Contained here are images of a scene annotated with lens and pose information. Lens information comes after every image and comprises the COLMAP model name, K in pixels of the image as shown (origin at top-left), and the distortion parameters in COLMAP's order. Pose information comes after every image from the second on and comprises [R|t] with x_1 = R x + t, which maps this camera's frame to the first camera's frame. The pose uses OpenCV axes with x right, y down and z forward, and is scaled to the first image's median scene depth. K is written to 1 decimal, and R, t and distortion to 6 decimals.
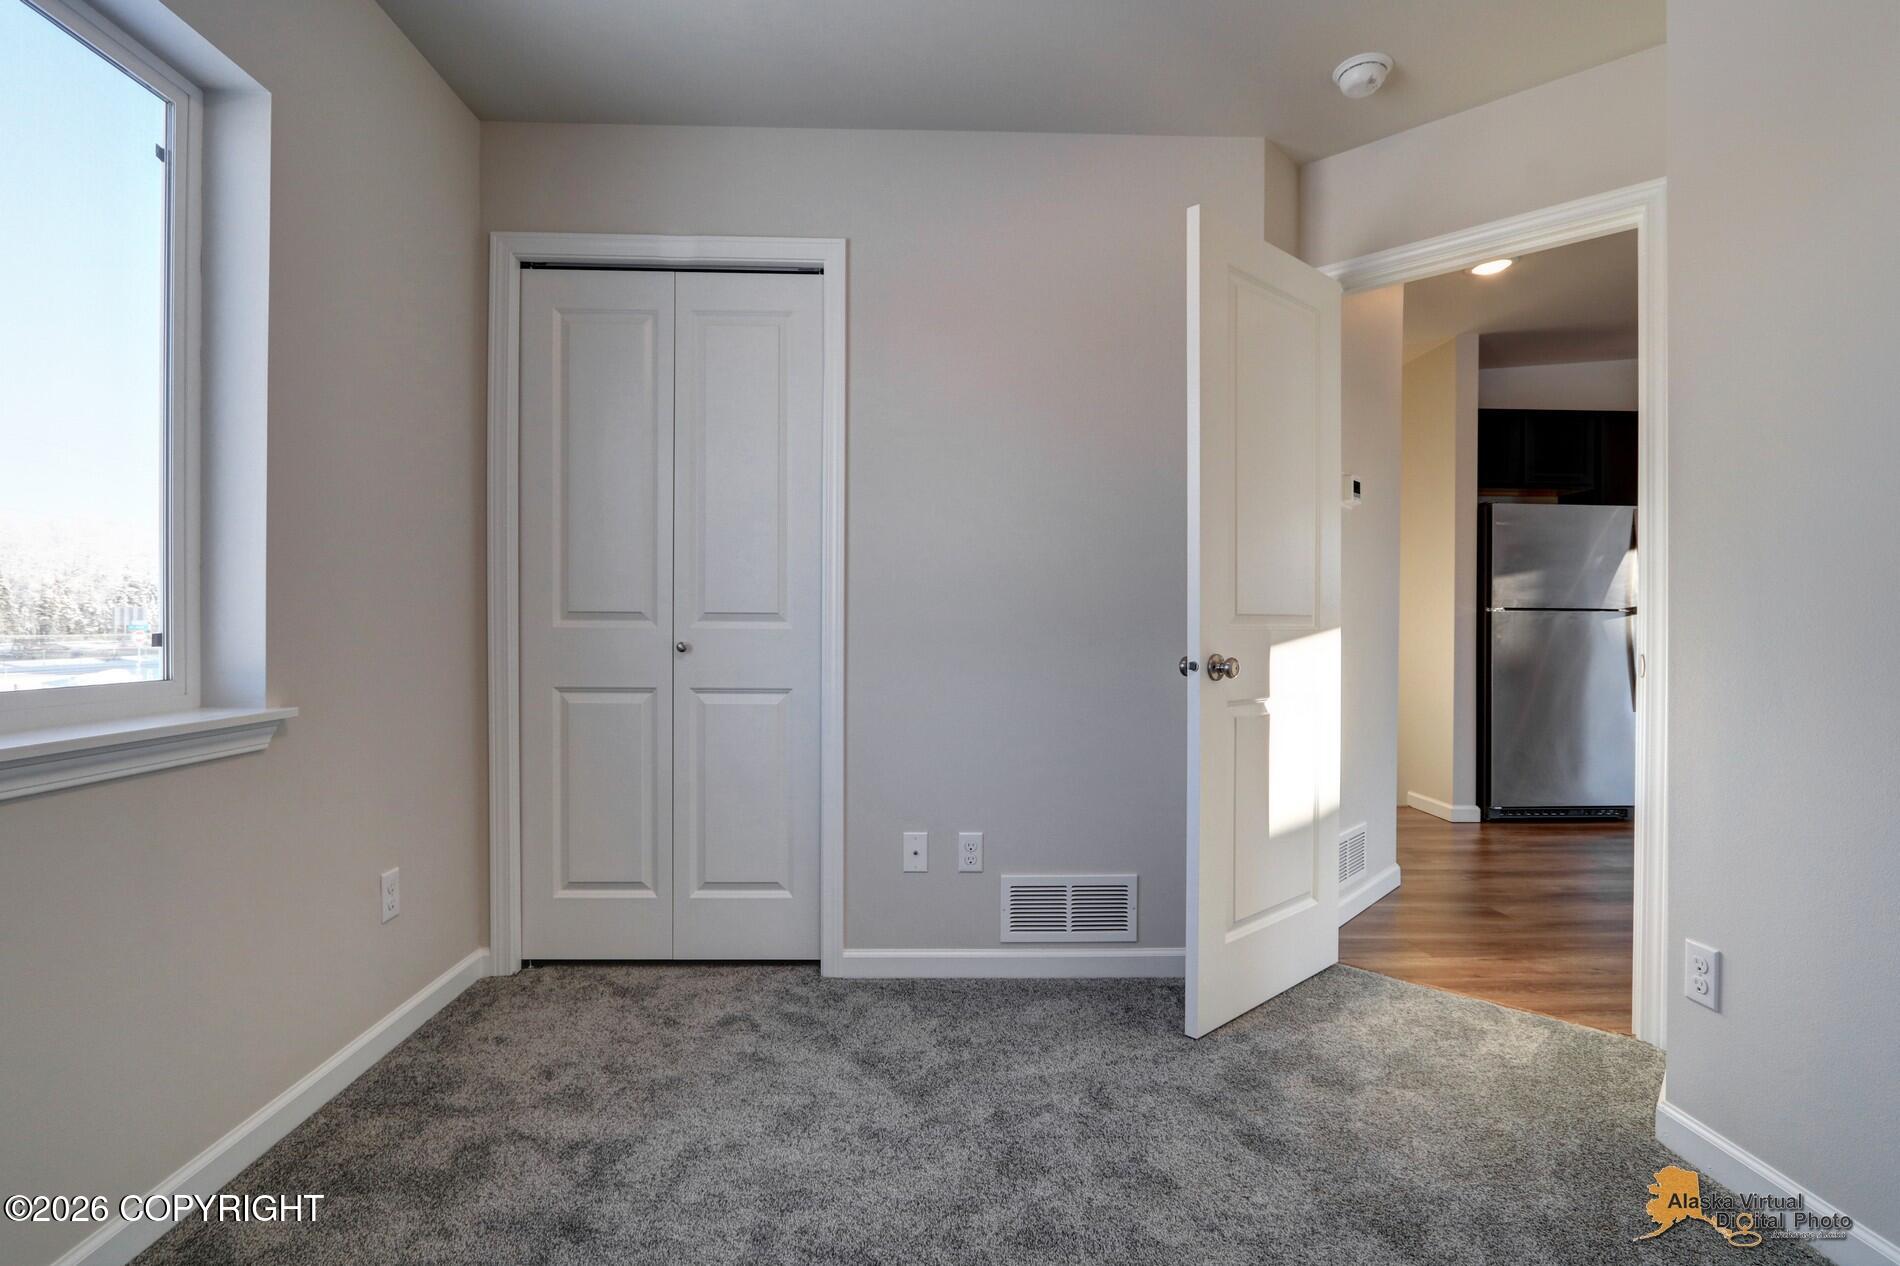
lens RADIAL K [[898.5, 0, 945.9], [0, 898.5, 627.6], [0, 0, 1]] dist [-0.003697, -0.000254]
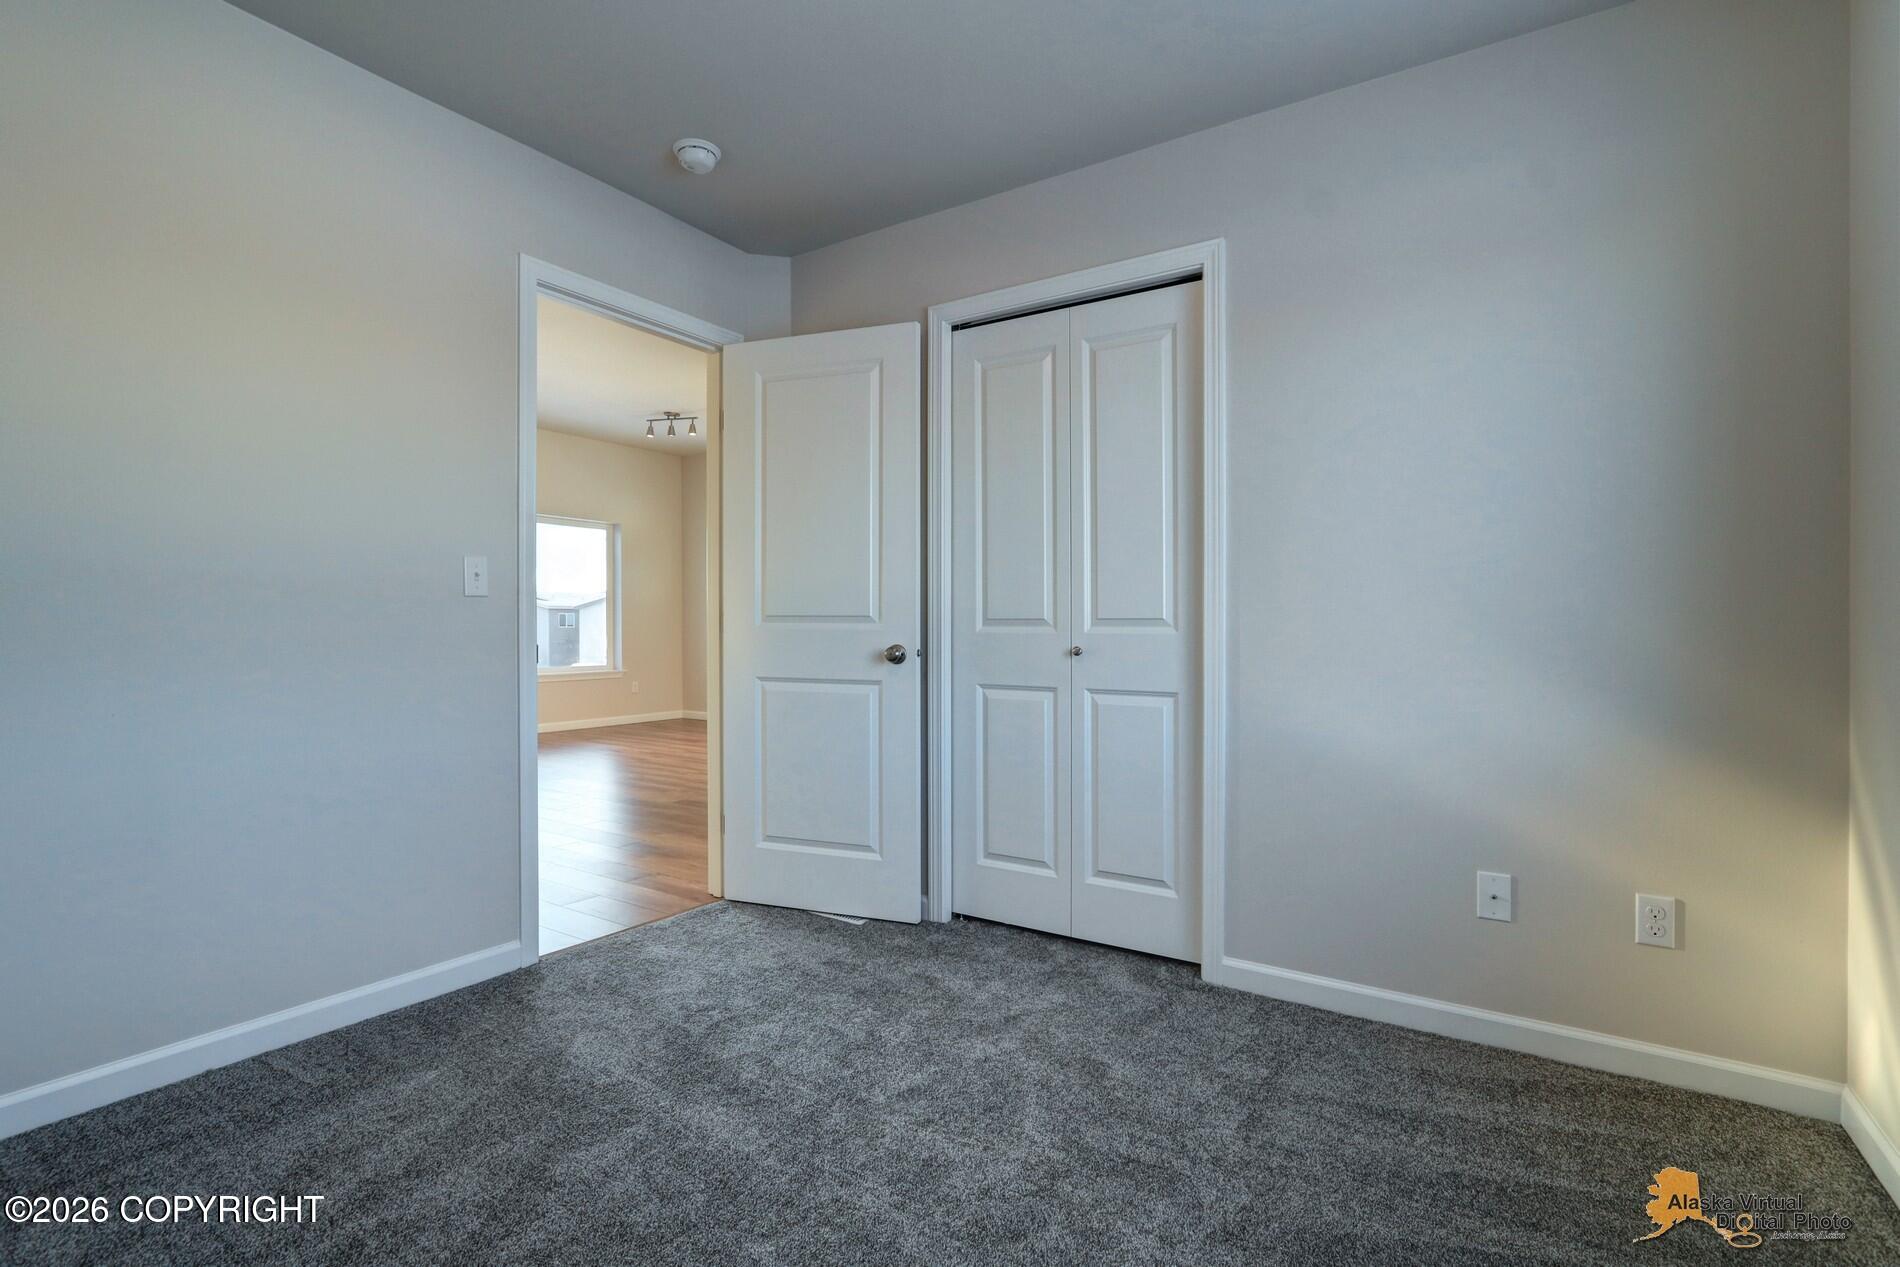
lens RADIAL K [[898.5, 0, 930.3], [0, 898.5, 635.5], [0, 0, 1]] dist [-0.003697, -0.000254]
pose [[0.823235, -0.001445, -0.567699, 0.177285], [0.003164, 0.999993, 0.002041, 0.000114], [0.567692, -0.003476, 0.823234, 0.002834]]
